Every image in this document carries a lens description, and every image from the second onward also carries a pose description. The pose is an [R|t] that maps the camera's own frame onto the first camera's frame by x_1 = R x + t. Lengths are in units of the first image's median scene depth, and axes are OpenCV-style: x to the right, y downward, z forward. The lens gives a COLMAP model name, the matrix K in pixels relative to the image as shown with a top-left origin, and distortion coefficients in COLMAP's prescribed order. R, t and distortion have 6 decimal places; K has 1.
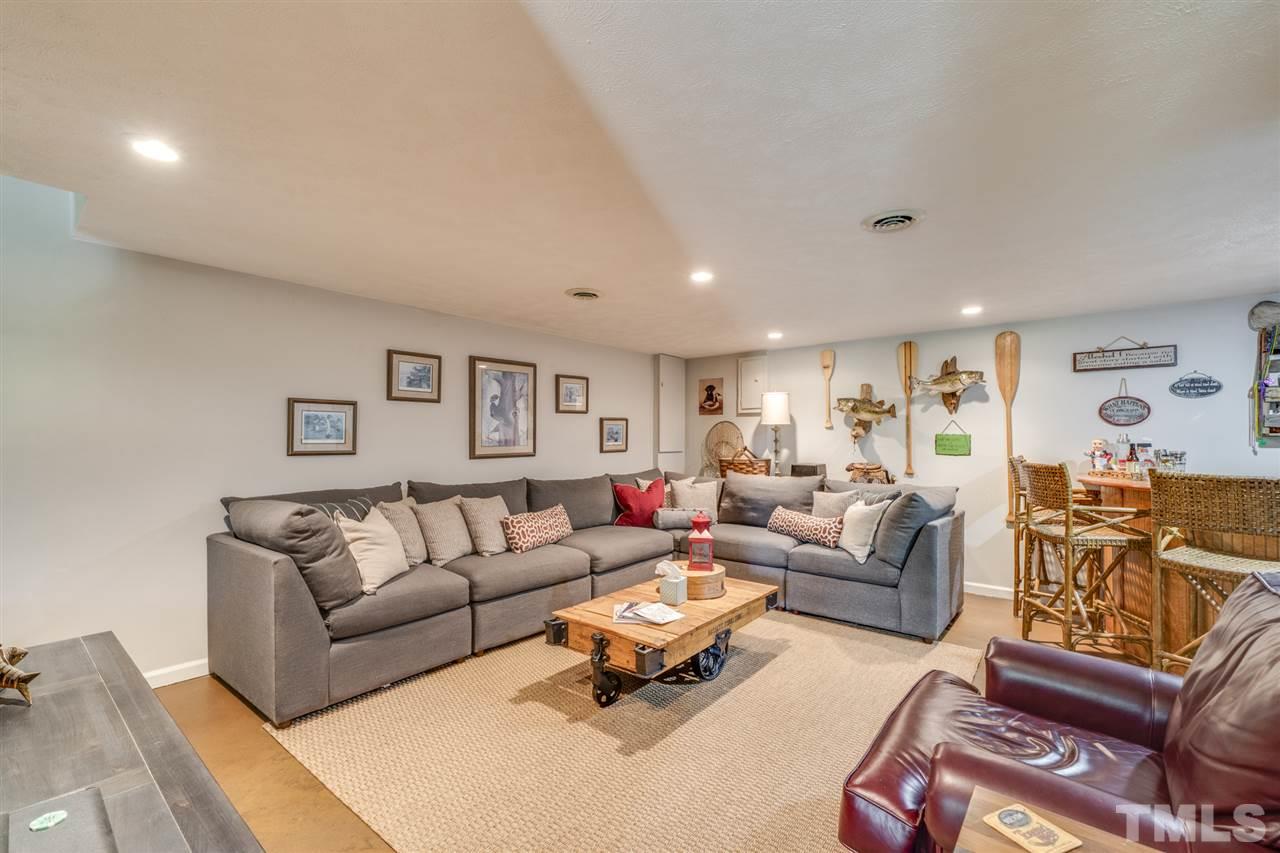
lens RADIAL K [[537.9, 0, 634.3], [0, 537.9, 429.0], [0, 0, 1]] dist [0.000271, 0.000085]
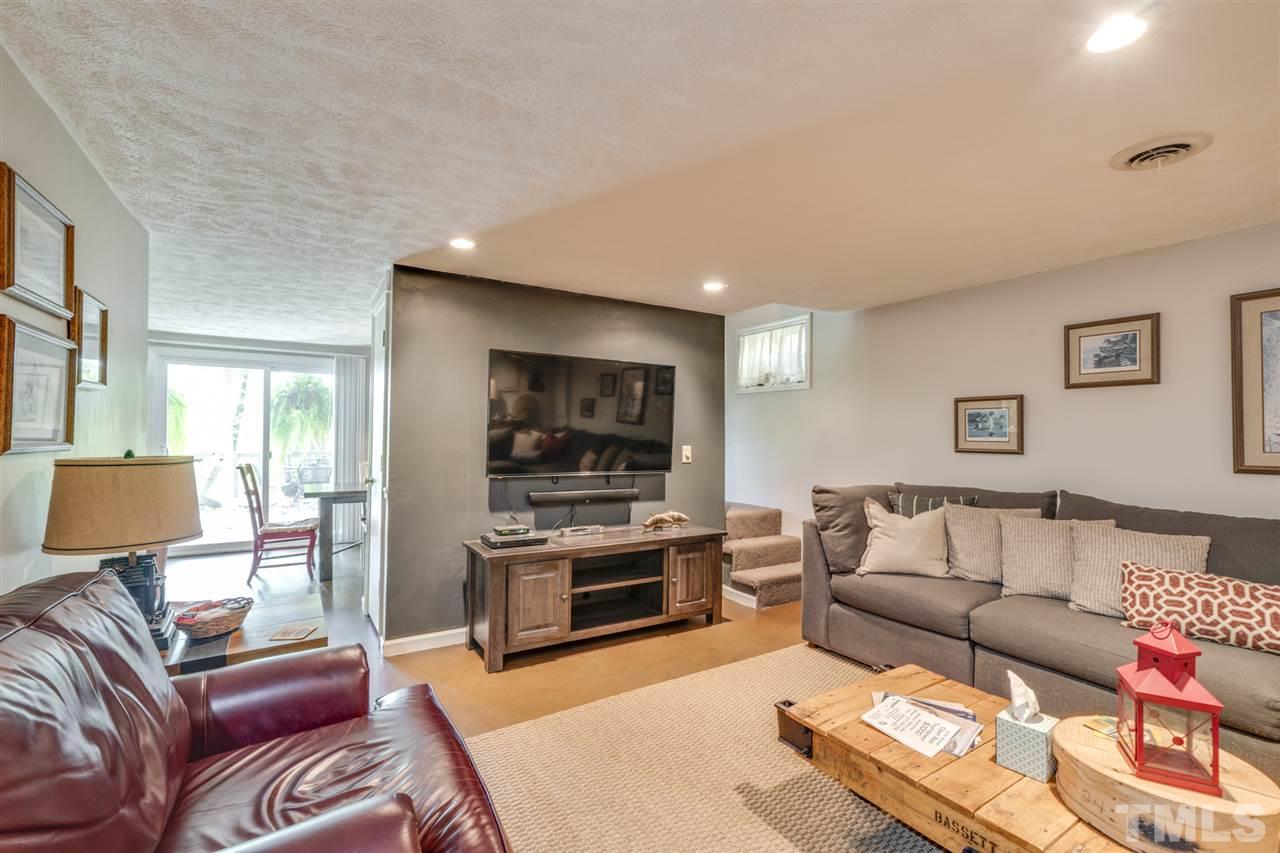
lens RADIAL K [[537.9, 0, 634.3], [0, 537.9, 429.0], [0, 0, 1]] dist [0.000271, 0.000085]
pose [[-0.304208, -0.016636, -0.952460, 0.562170], [0.009619, 0.999743, -0.020534, 0.018388], [0.952557, -0.015408, -0.303969, 0.701877]]
